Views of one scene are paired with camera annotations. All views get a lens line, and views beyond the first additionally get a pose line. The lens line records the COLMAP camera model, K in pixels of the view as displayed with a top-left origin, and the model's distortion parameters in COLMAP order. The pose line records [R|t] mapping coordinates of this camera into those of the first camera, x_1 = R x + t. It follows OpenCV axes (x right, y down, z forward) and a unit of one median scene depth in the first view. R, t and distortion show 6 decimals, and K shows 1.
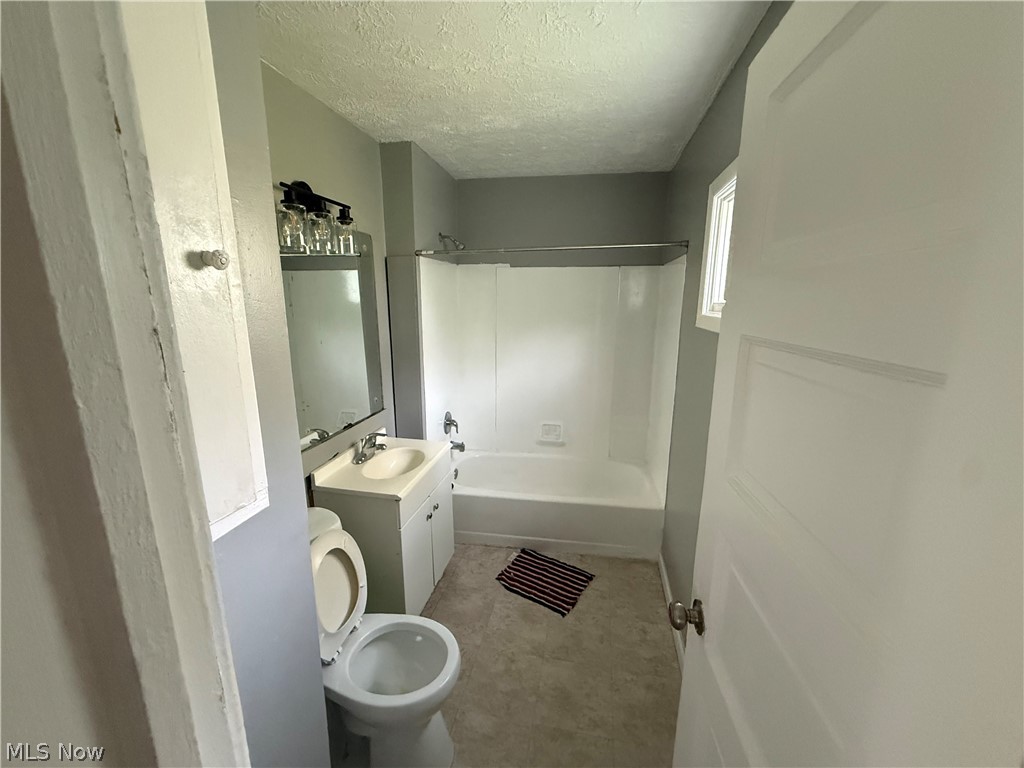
lens RADIAL K [[403.9, 0, 513.8], [0, 403.9, 386.1], [0, 0, 1]] dist [-0.000808, 0.000297]
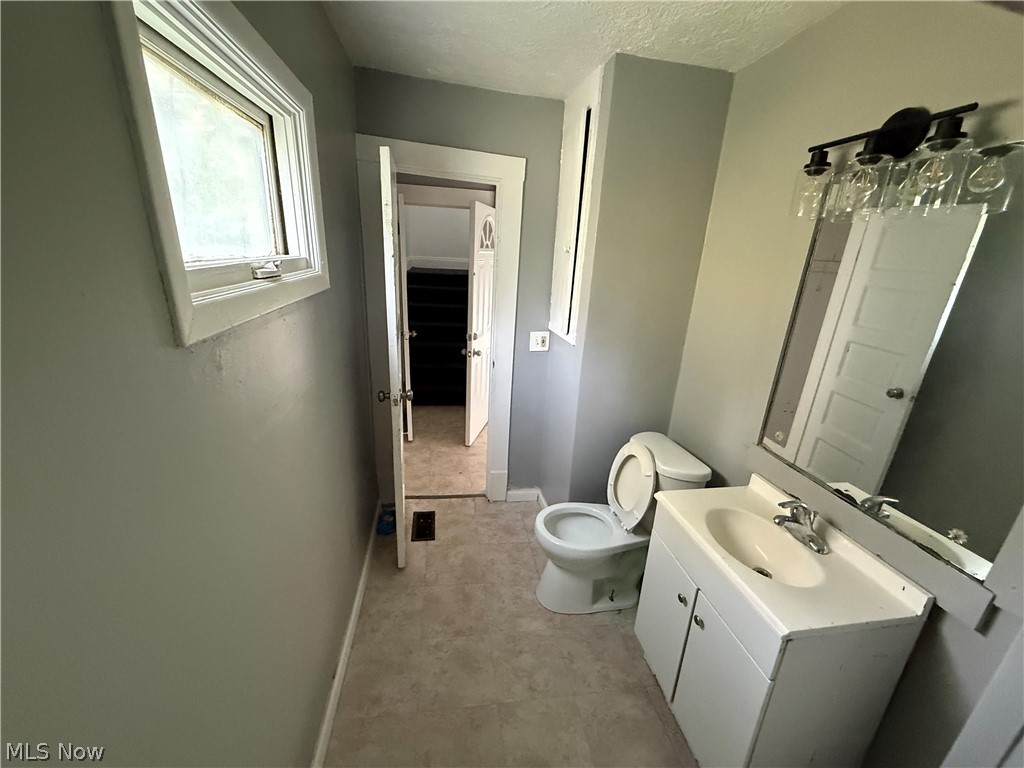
lens RADIAL K [[403.9, 0, 511.6], [0, 403.9, 383.0], [0, 0, 1]] dist [-0.000808, 0.000297]
pose [[-0.931974, 0.064140, -0.356807, 0.330672], [-0.125069, 0.866912, 0.482515, -0.342388], [0.340269, 0.494317, -0.799917, 1.472521]]
